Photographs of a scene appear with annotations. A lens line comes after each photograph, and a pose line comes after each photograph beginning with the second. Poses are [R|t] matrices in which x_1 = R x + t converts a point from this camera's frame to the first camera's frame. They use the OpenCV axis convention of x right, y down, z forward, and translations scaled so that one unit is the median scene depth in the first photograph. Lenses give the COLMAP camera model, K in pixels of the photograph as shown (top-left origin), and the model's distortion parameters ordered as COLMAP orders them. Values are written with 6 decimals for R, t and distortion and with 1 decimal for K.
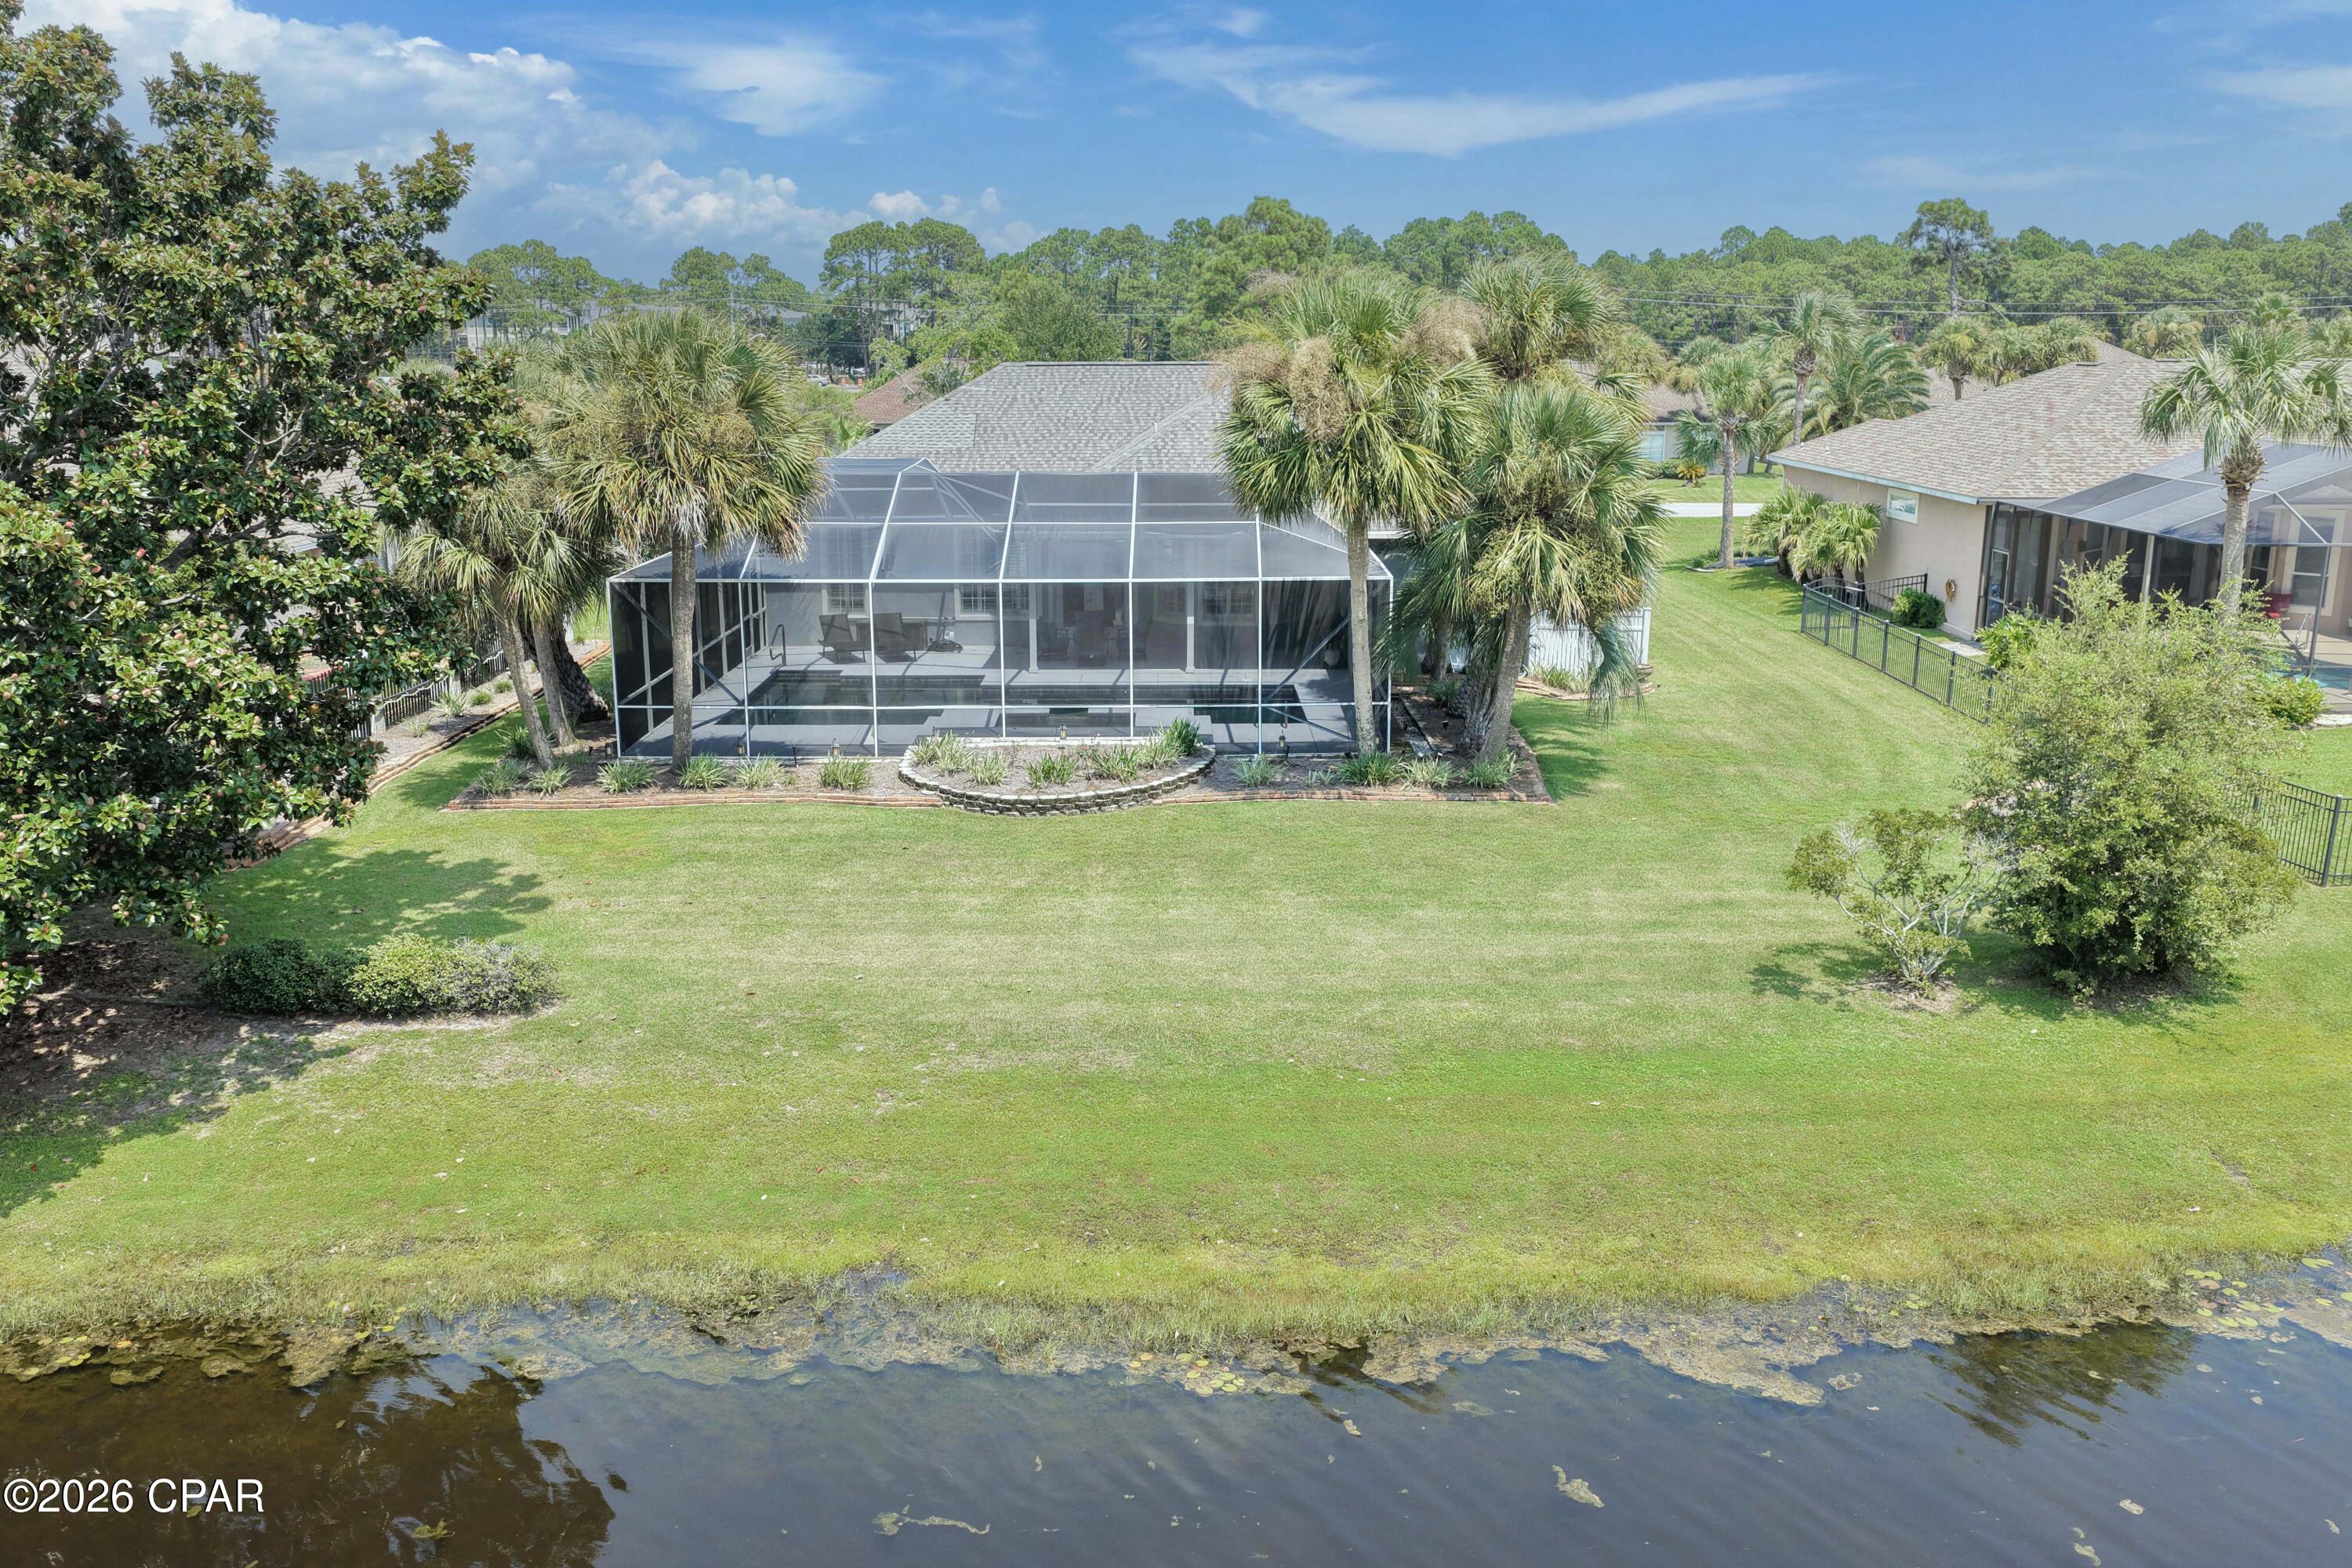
lens RADIAL K [[1956.8, 0, 1176.0], [0, 1956.8, 784.0], [0, 0, 1]] dist [-0.017785, 0.046218]
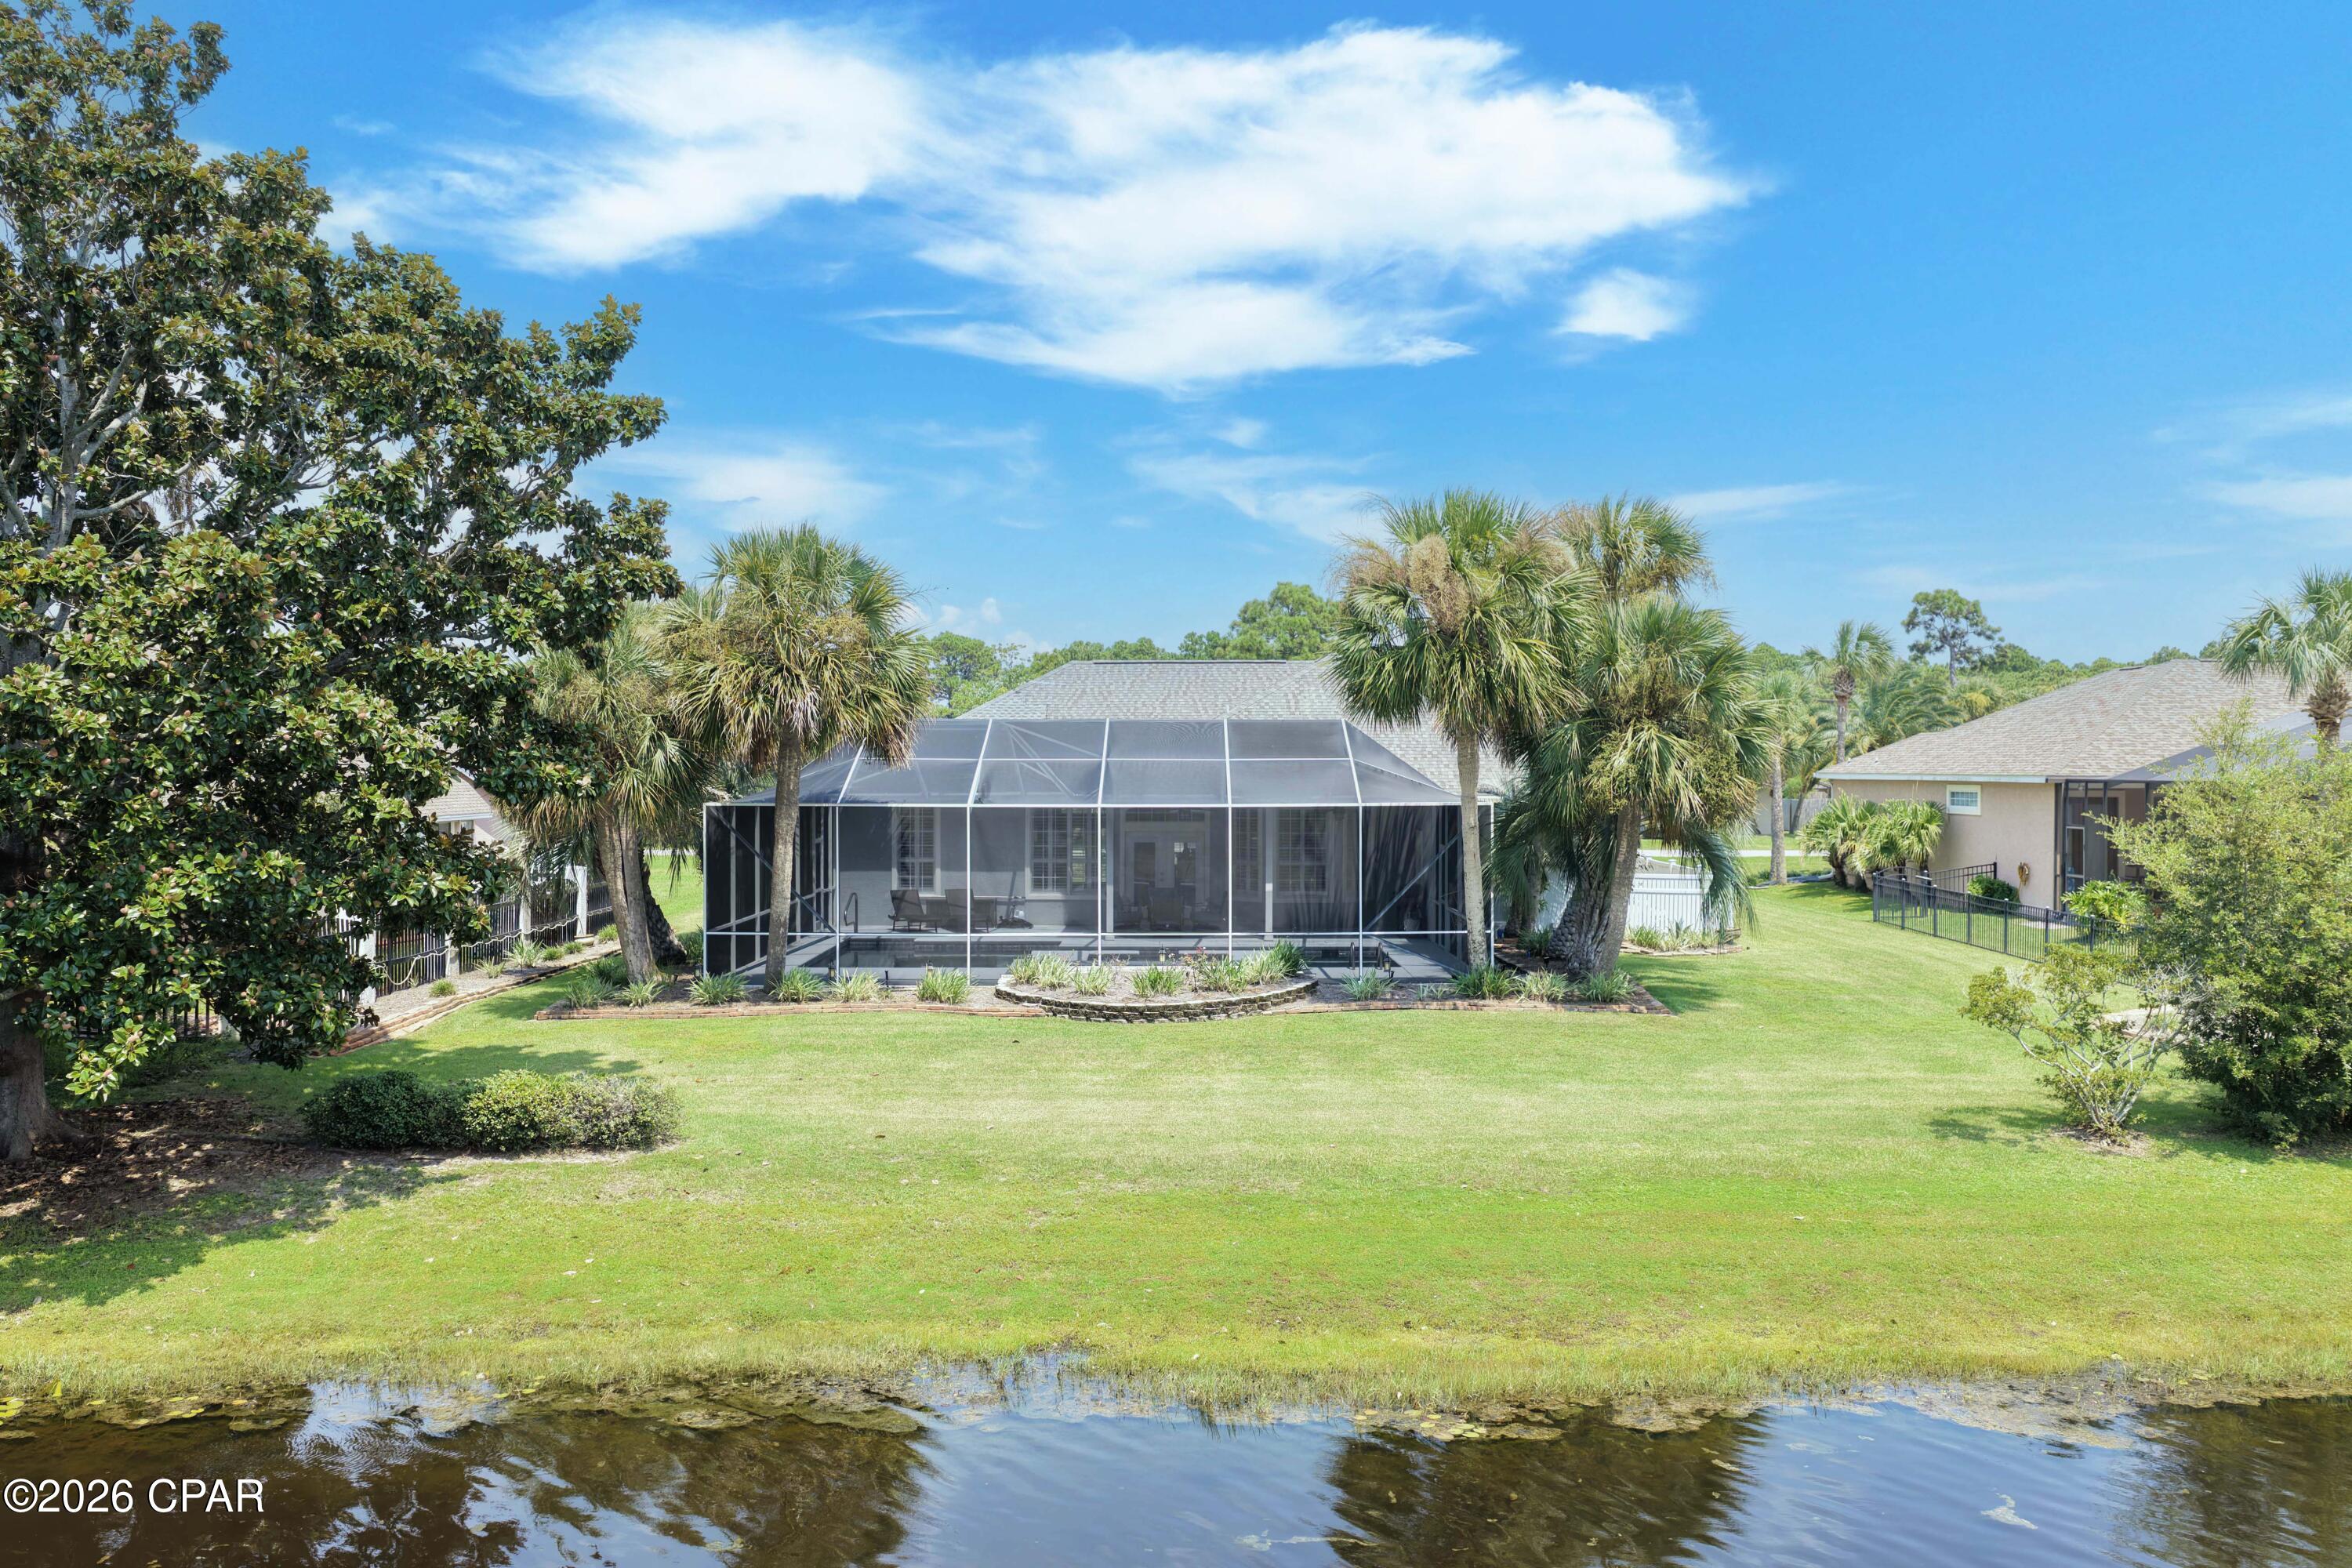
lens RADIAL K [[1956.8, 0, 1176.0], [0, 1956.8, 784.0], [0, 0, 1]] dist [-0.017785, 0.046218]
pose [[0.999998, 0.001790, 0.000859, -0.076005], [-0.001565, 0.976883, -0.213771, 0.144243], [-0.001222, 0.213769, 0.976883, 0.038153]]
